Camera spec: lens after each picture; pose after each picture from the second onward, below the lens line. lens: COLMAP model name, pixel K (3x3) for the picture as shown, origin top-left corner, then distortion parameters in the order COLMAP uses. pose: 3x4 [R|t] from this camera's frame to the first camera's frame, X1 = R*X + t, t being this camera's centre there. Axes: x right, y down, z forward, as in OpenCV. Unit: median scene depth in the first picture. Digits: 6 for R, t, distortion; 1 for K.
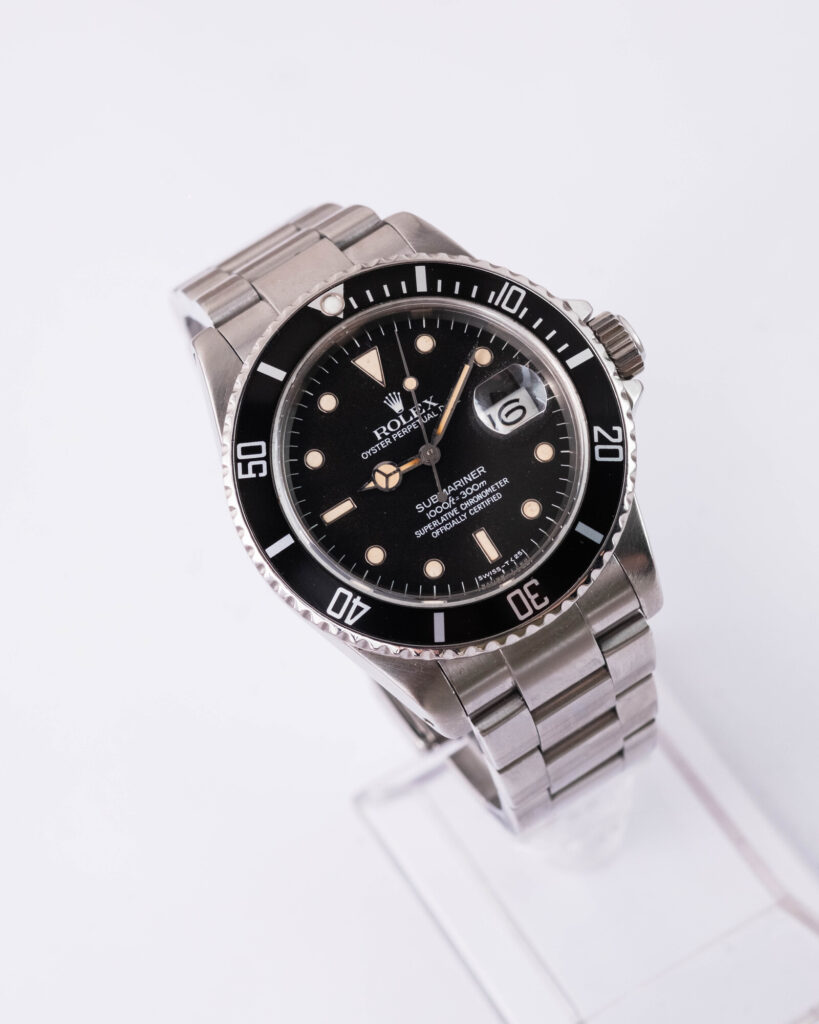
lens RADIAL K [[4743.5, 0, 409.5], [0, 4743.5, 512.0], [0, 0, 1]] dist [0.362300, 2.539713]
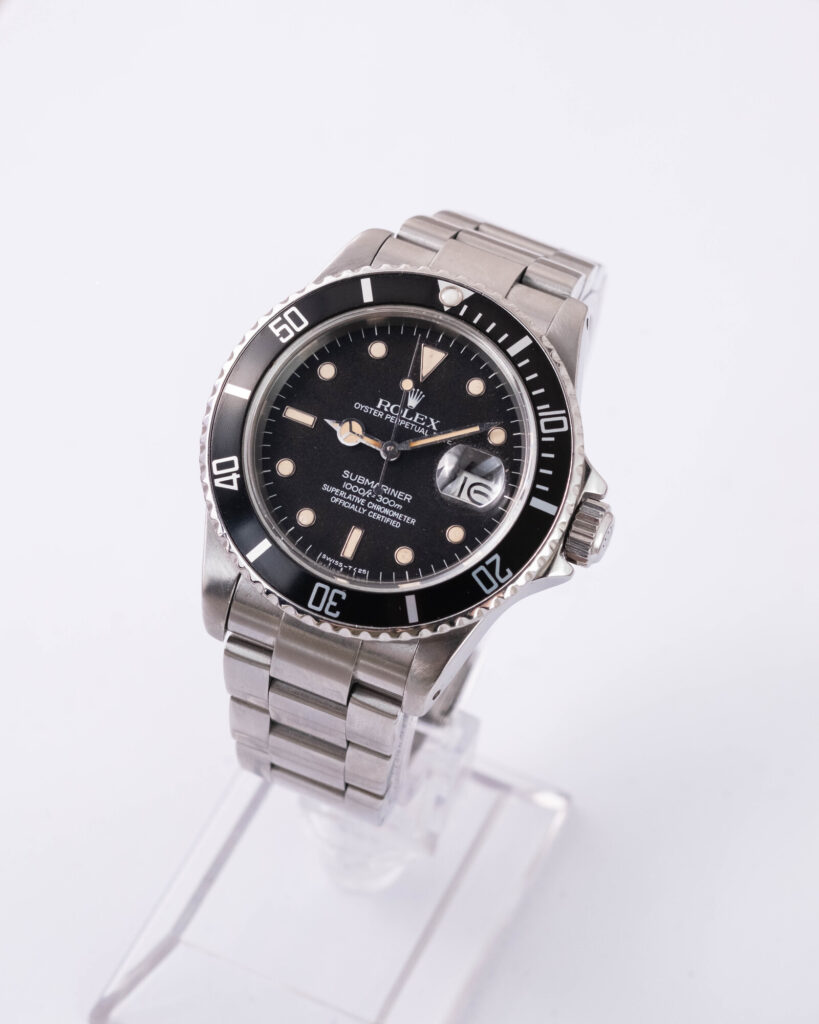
lens RADIAL K [[4743.5, 0, 409.5], [0, 4743.5, 512.0], [0, 0, 1]] dist [0.362300, 2.539713]
pose [[0.565969, 0.777314, -0.274704, 0.311718], [-0.774023, 0.615722, 0.147563, -0.165001], [0.283844, 0.129111, 0.950138, -0.017981]]
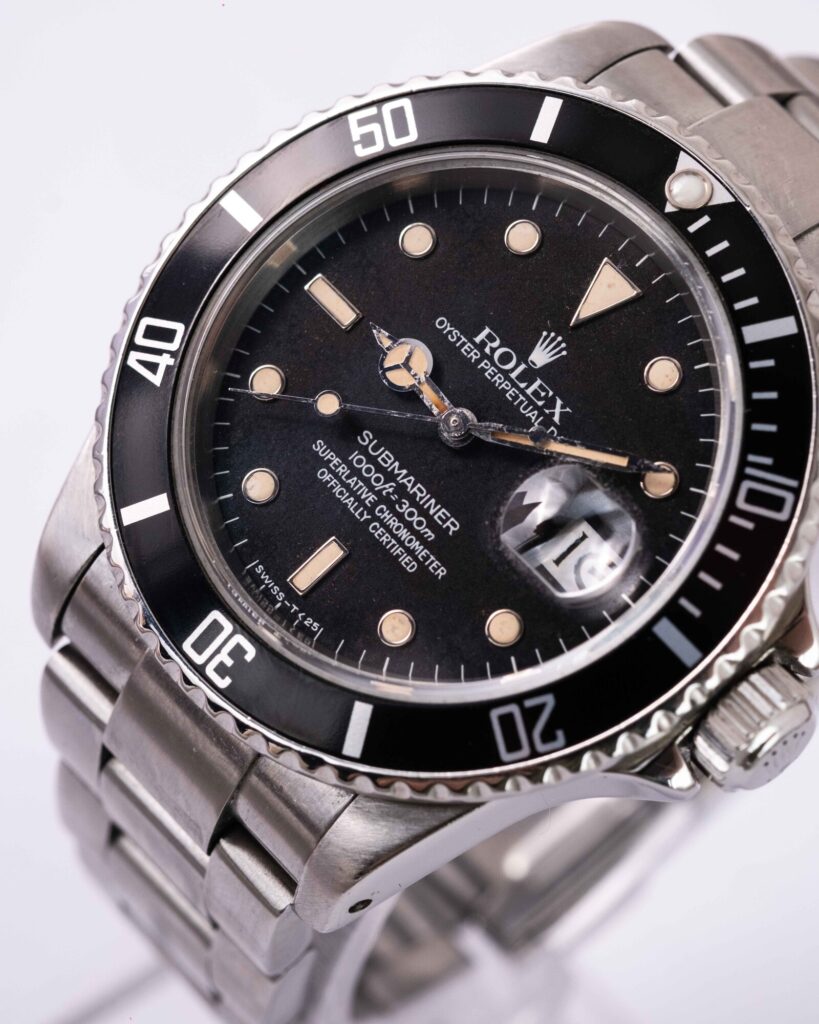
lens RADIAL K [[4743.5, 0, 409.5], [0, 4743.5, 512.0], [0, 0, 1]] dist [0.362300, 2.539713]
pose [[0.157980, 0.924339, -0.347332, 0.201504], [-0.896902, 0.281461, 0.341096, -0.190134], [0.413049, 0.257637, 0.873507, 0.521445]]
